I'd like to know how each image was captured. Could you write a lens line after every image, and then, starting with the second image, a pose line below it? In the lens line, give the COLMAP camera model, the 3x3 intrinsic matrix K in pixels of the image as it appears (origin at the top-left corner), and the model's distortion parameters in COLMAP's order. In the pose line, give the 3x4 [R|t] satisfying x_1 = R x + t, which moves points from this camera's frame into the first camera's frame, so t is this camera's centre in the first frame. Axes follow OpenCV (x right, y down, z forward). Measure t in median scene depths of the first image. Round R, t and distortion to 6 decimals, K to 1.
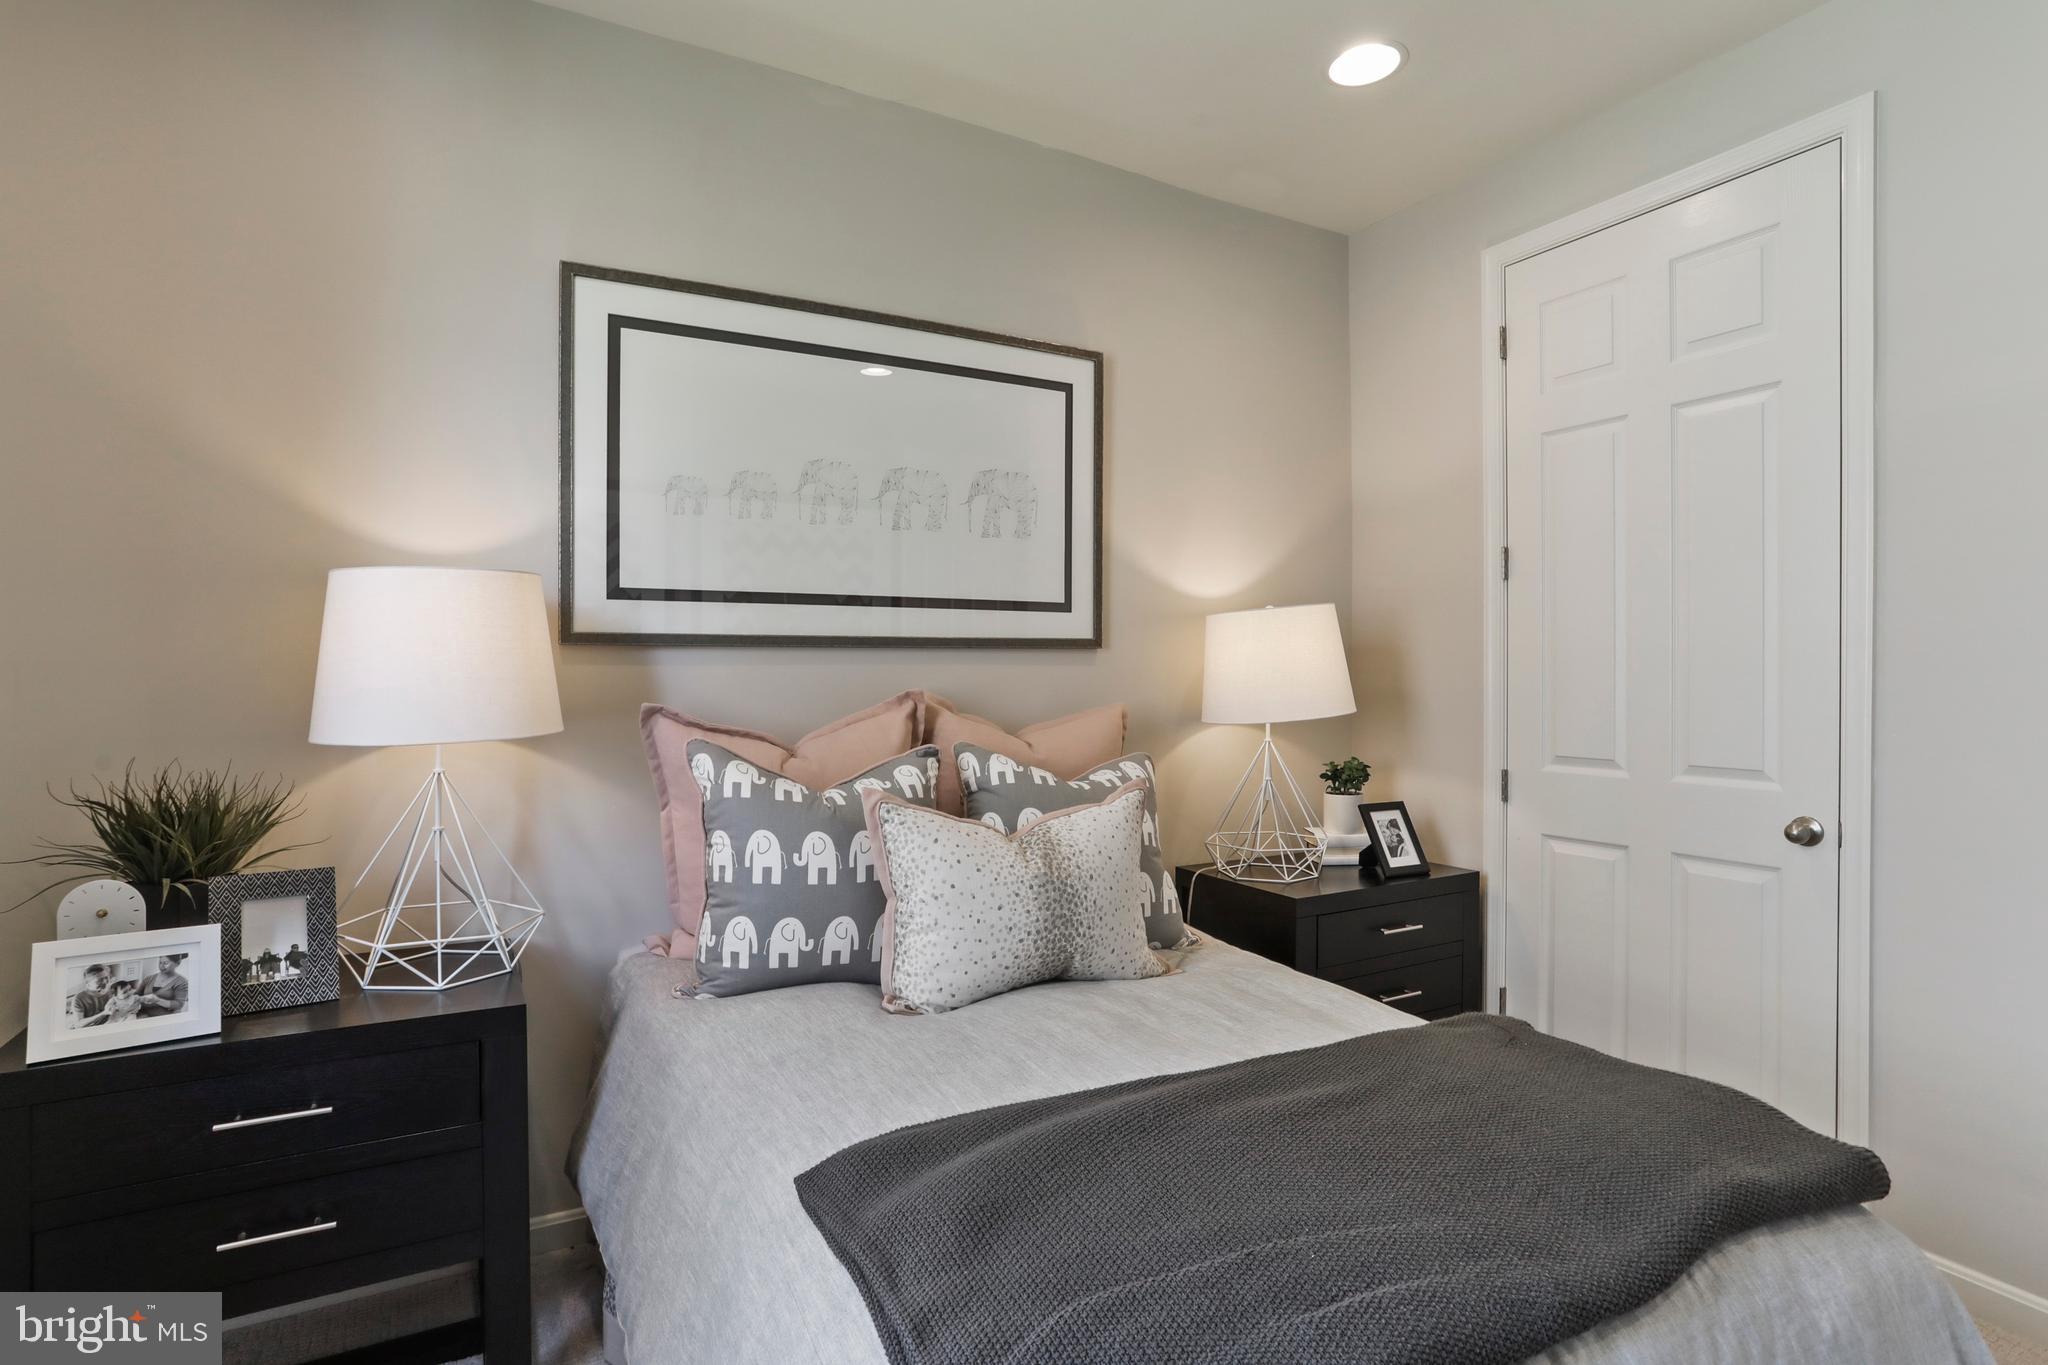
lens RADIAL K [[1016.9, 0, 1022.3], [0, 1016.9, 642.7], [0, 0, 1]] dist [-0.069782, 0.037924]
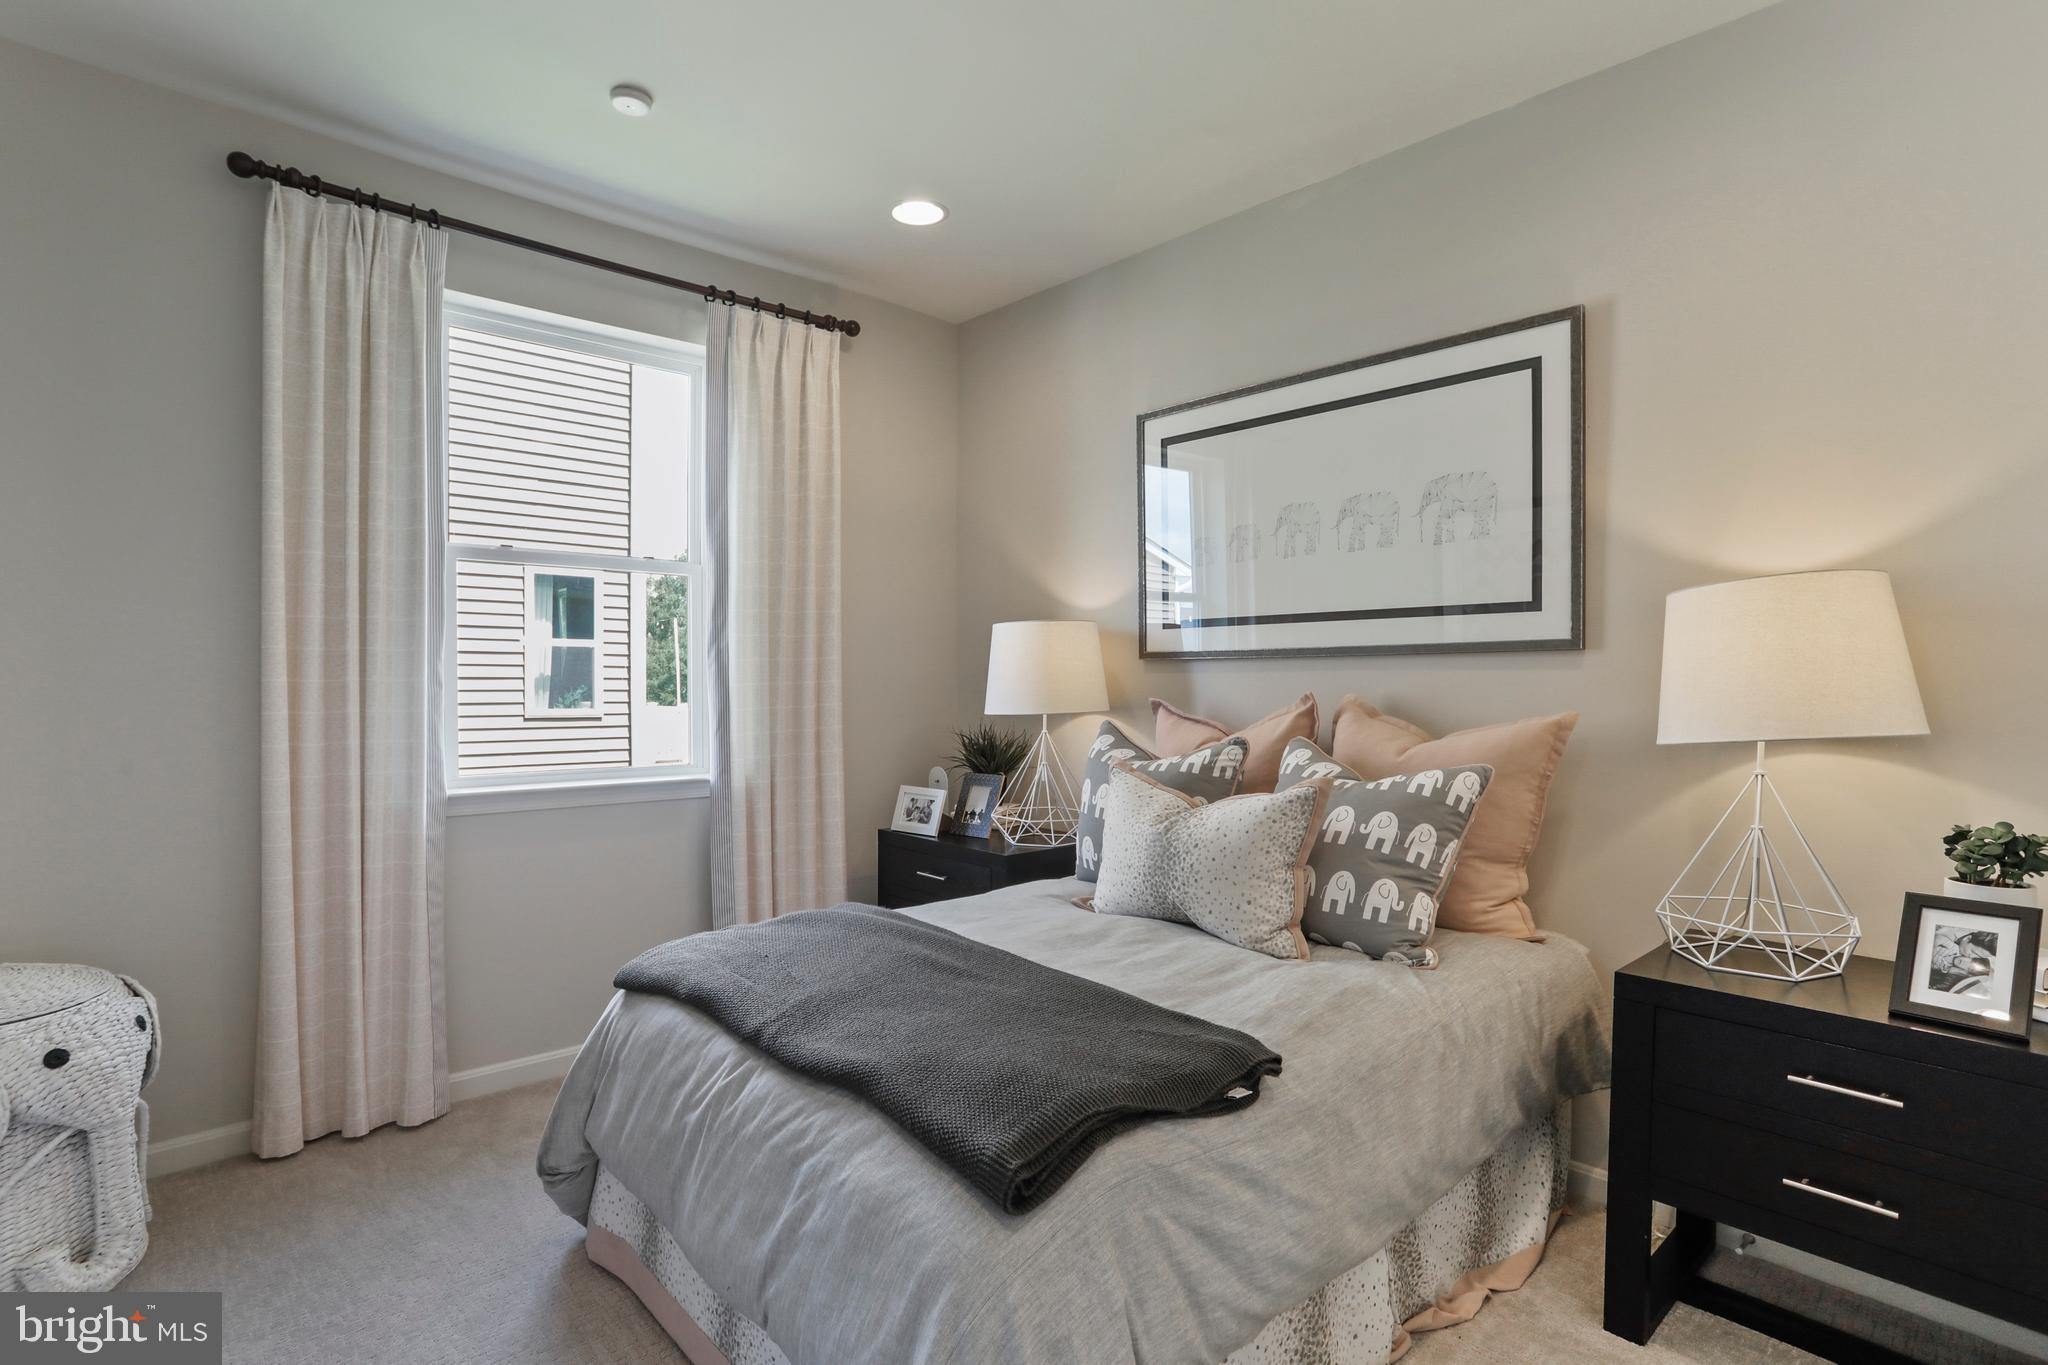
lens RADIAL K [[995.0, 0, 1014.7], [0, 995.0, 669.0], [0, 0, 1]] dist [-0.063935, 0.035228]
pose [[0.244639, -0.009551, -0.969567, 0.836709], [0.026914, 0.999633, -0.003056, 0.012347], [0.969241, -0.025348, 0.244807, 0.359698]]
